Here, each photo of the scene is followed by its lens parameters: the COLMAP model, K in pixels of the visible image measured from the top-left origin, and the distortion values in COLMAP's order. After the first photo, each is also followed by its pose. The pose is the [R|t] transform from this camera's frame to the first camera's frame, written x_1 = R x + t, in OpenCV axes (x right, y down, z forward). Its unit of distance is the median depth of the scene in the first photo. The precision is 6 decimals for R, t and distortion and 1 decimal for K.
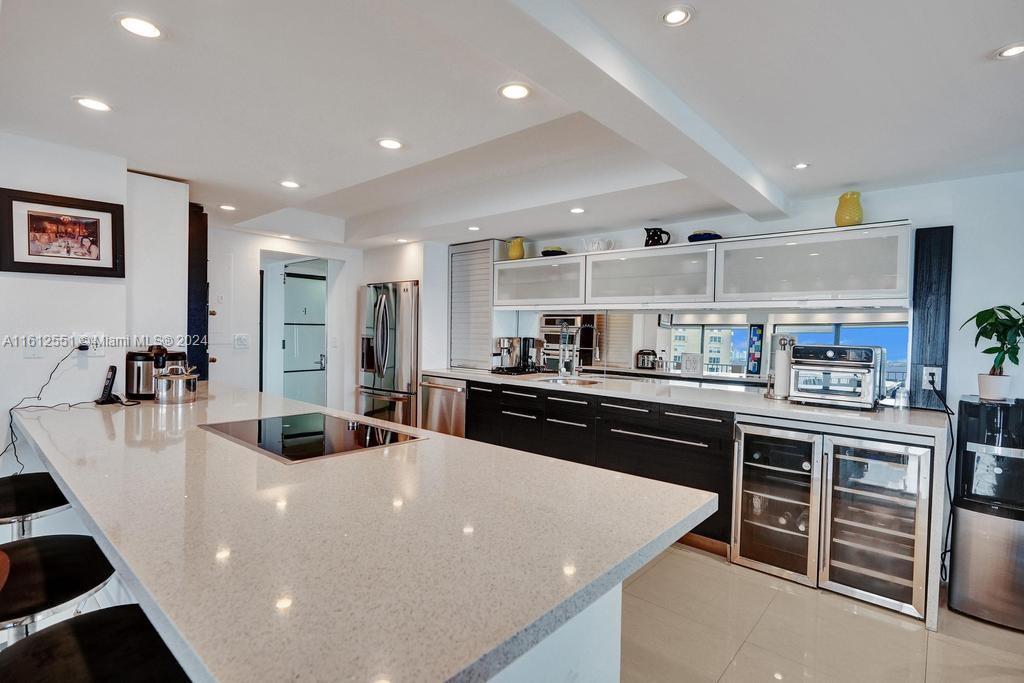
lens RADIAL K [[494.3, 0, 512.9], [0, 494.3, 344.8], [0, 0, 1]] dist [0.001179, 0.002302]
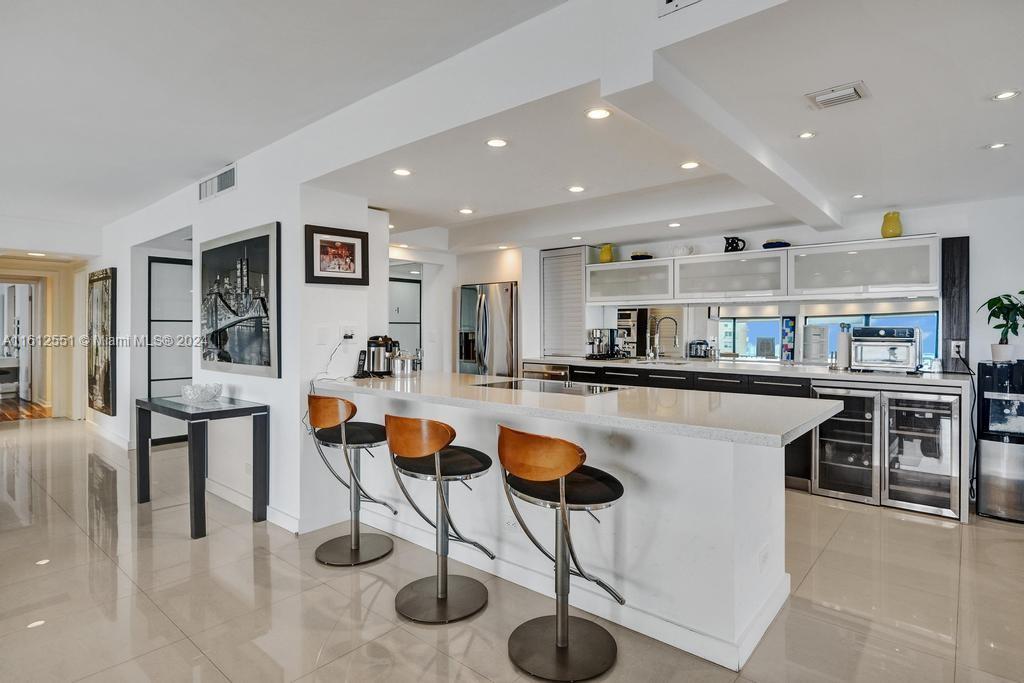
lens RADIAL K [[544.8, 0, 511.4], [0, 544.8, 333.1], [0, 0, 1]] dist [0.008798, -0.000427]
pose [[0.999641, -0.018900, 0.018982, -0.375614], [0.019350, 0.999529, -0.023816, 0.033950], [-0.018523, 0.024174, 0.999536, -0.444208]]
